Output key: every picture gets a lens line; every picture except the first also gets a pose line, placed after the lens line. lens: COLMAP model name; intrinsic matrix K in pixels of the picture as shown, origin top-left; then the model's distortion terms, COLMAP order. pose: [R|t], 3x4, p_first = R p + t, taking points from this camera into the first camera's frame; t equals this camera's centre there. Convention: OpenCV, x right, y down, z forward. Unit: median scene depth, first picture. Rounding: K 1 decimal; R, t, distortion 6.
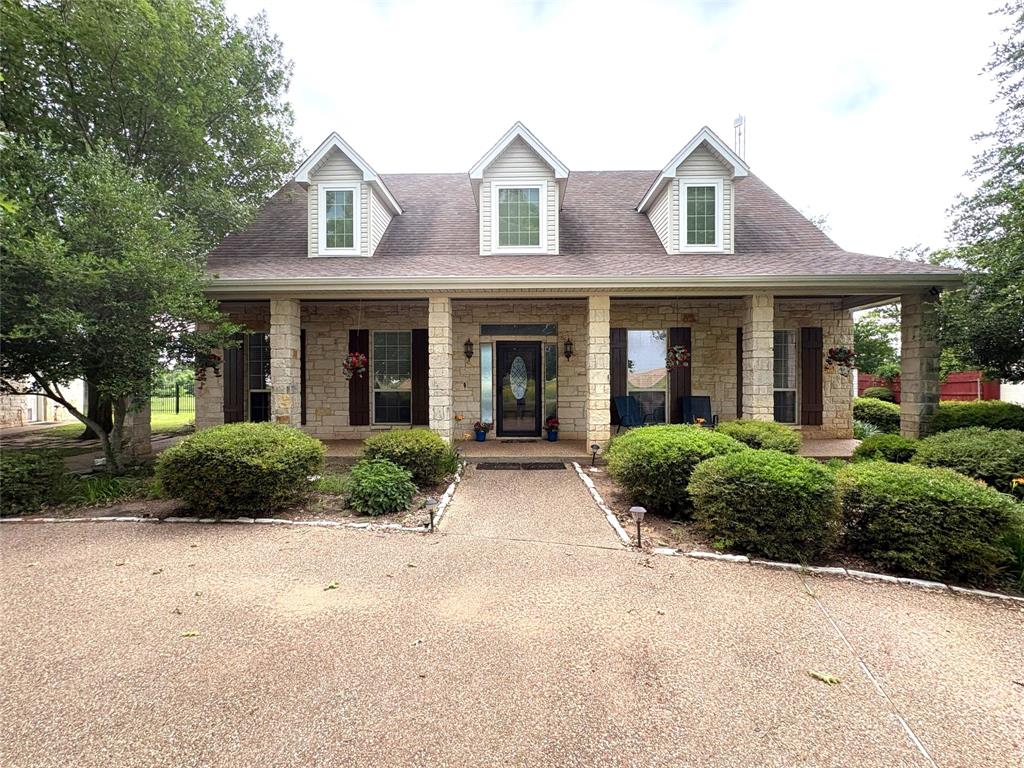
lens RADIAL K [[411.2, 0, 512.0], [0, 411.2, 384.0], [0, 0, 1]] dist [0.000655, 0.000383]
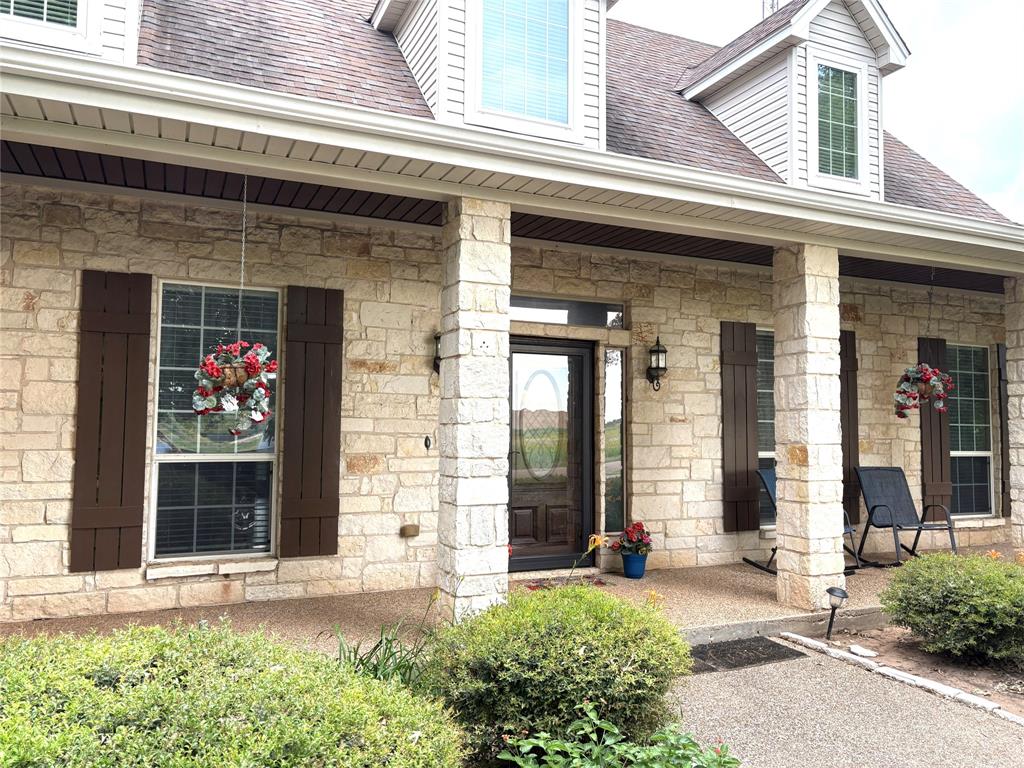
lens RADIAL K [[775.5, 0, 517.6], [0, 775.5, 376.1], [0, 0, 1]] dist [0.068279, -0.077033]
pose [[0.902486, 0.039830, 0.428874, -0.355554], [-0.008452, 0.997161, -0.074822, -0.005813], [-0.430636, 0.063901, 0.900260, 0.311106]]
